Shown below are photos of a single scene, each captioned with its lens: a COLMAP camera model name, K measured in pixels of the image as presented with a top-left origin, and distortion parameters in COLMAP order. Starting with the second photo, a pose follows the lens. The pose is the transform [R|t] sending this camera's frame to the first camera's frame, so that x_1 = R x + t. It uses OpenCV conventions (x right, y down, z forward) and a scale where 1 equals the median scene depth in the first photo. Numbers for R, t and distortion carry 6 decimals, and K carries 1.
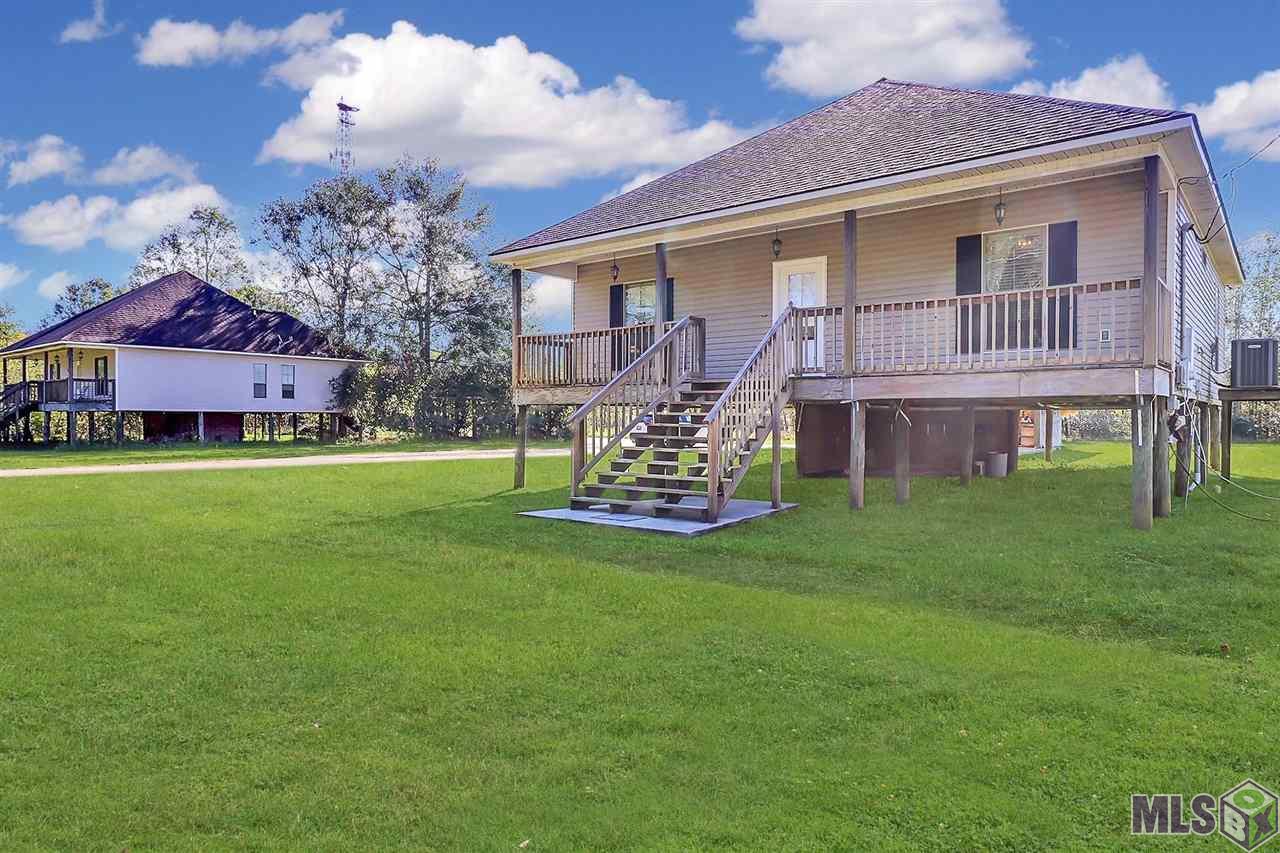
lens RADIAL K [[808.5, 0, 640.0], [0, 808.5, 426.5], [0, 0, 1]] dist [0.003869, -0.001188]
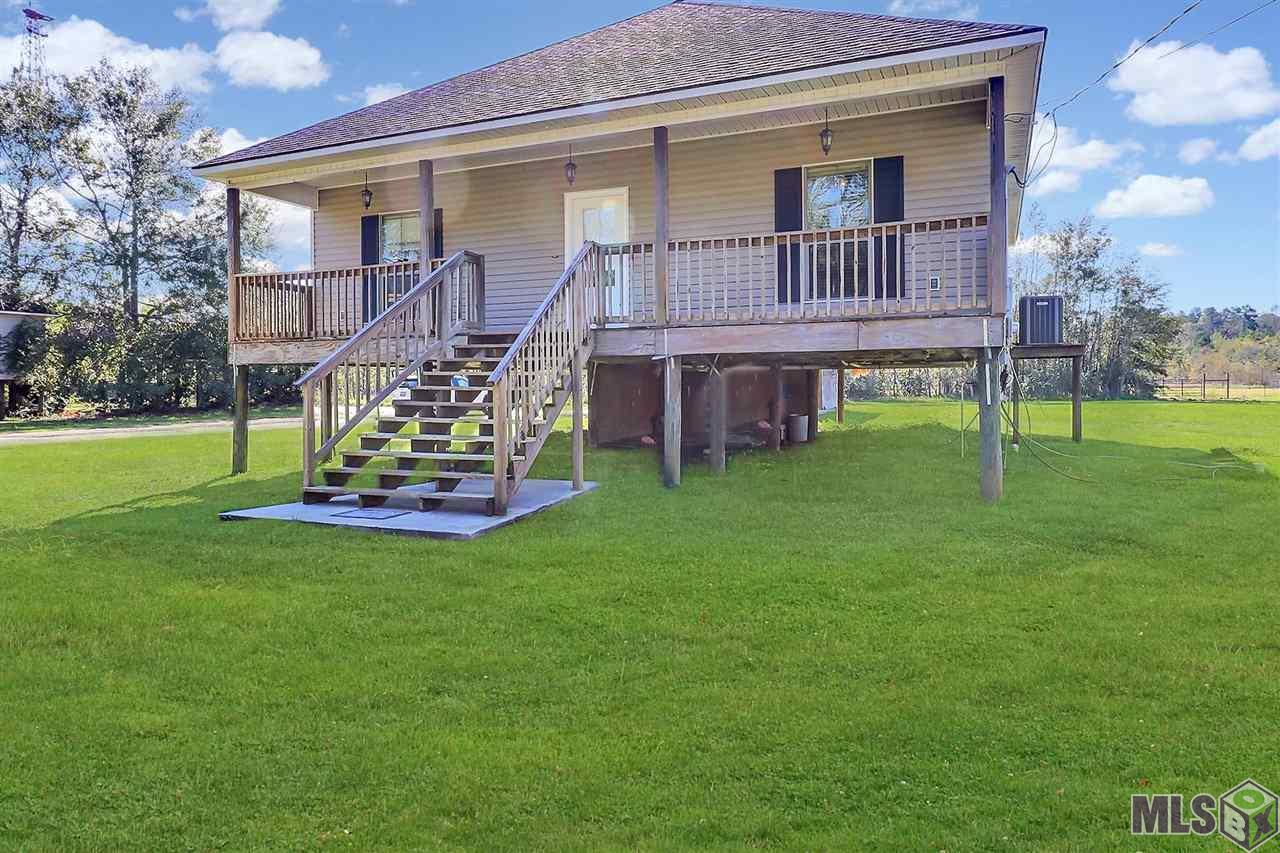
lens RADIAL K [[830.2, 0, 639.8], [0, 830.2, 395.9], [0, 0, 1]] dist [0.000437, -0.003111]
pose [[0.962778, -0.013134, 0.269975, 0.005100], [0.011907, 0.999910, 0.006180, 0.002825], [-0.270032, -0.002735, 0.962847, 0.161363]]
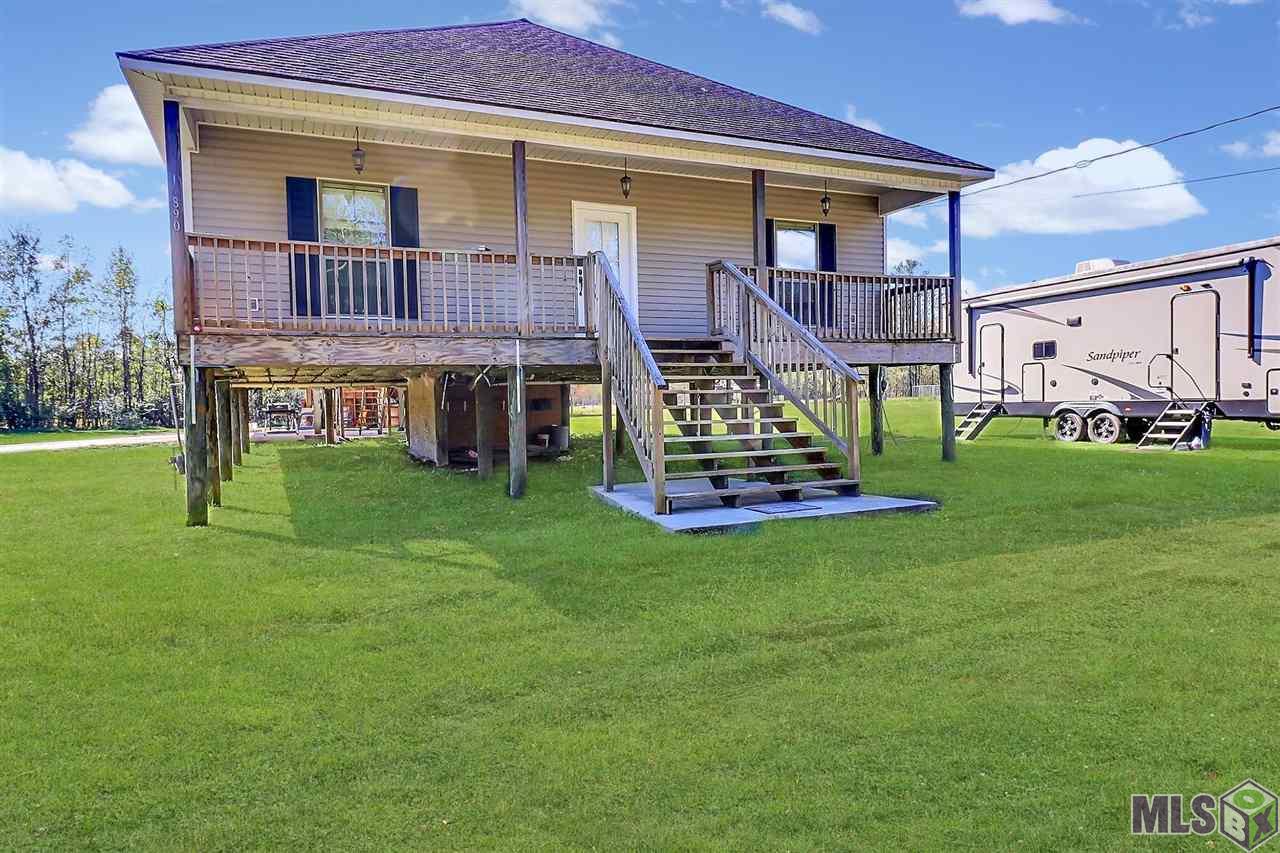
lens RADIAL K [[808.5, 0, 640.0], [0, 808.5, 426.5], [0, 0, 1]] dist [0.003869, -0.001188]
pose [[0.429866, -0.045043, 0.901768, -0.604017], [0.030690, 0.998907, 0.035265, 0.002796], [-0.902371, 0.012516, 0.430779, 0.618519]]
